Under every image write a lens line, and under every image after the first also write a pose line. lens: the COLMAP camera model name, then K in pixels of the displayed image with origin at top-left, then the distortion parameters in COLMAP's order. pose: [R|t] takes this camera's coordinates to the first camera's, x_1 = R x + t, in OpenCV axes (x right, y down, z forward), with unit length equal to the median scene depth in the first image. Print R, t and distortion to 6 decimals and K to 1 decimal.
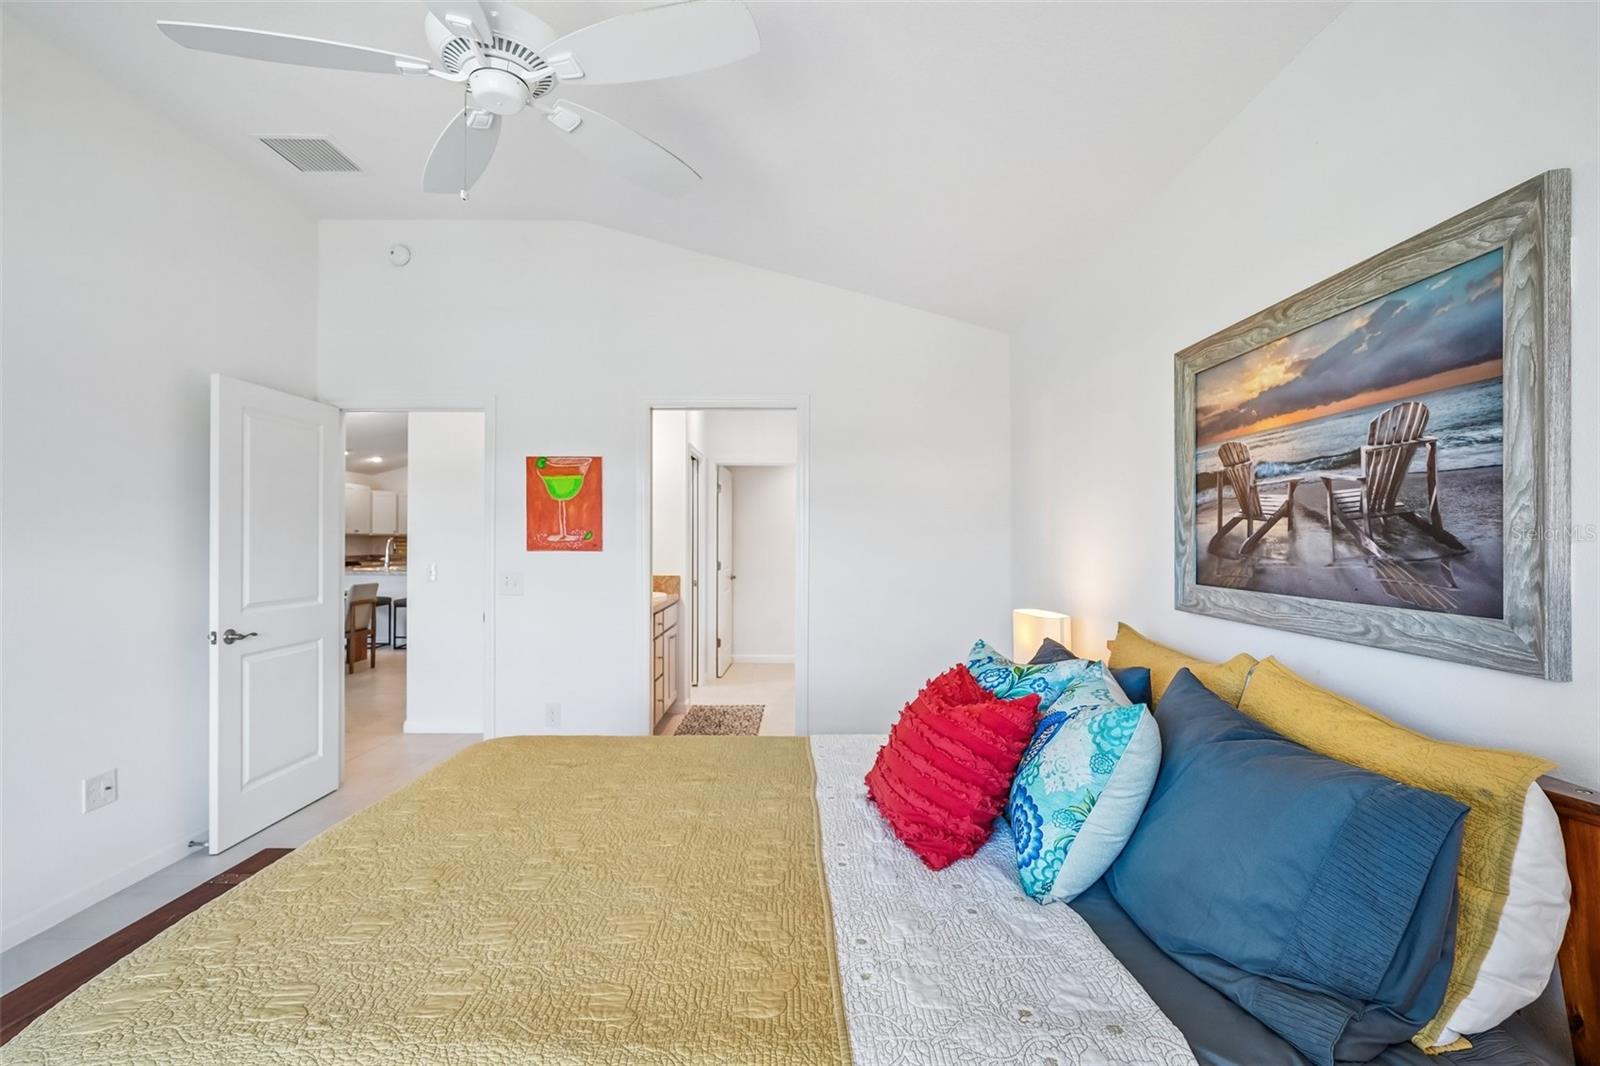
lens RADIAL K [[733.5, 0, 800.6], [0, 733.5, 535.0], [0, 0, 1]] dist [-0.002785, -0.000301]
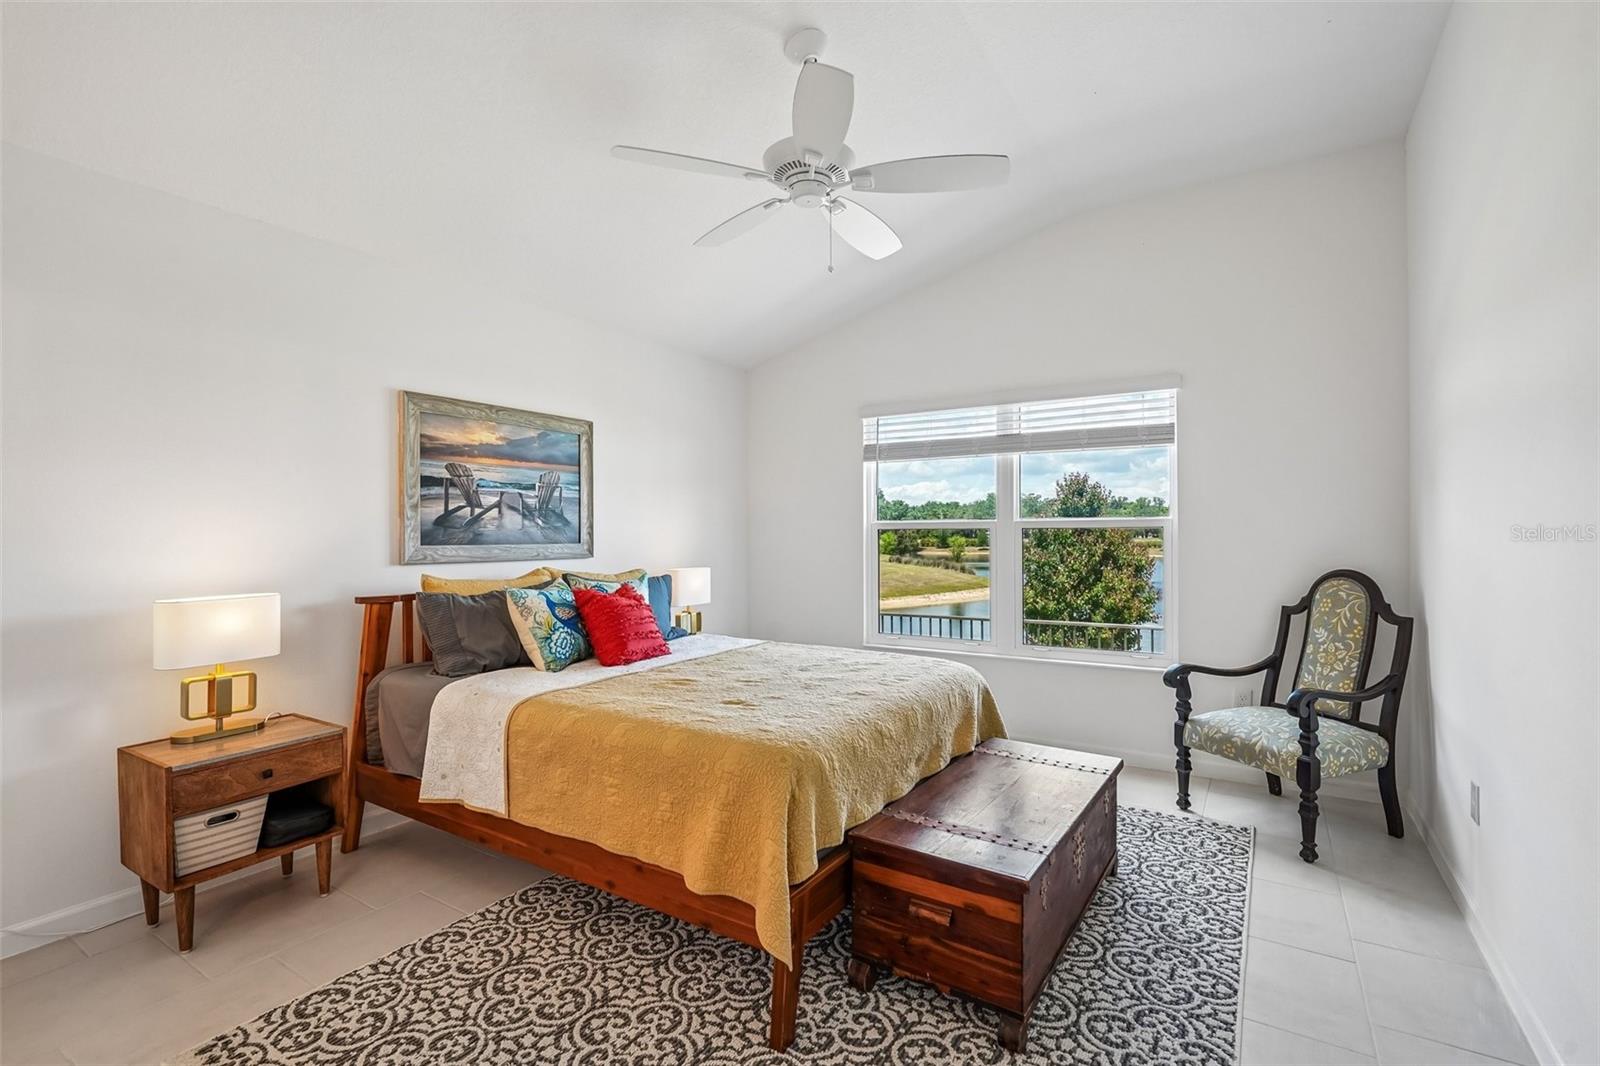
lens RADIAL K [[733.5, 0, 797.6], [0, 733.5, 533.1], [0, 0, 1]] dist [-0.002785, -0.000301]
pose [[-0.842837, -0.004036, 0.538154, -1.189471], [-0.005903, 0.999981, -0.001746, 0.046397], [-0.538137, -0.004649, -0.842844, 2.274689]]
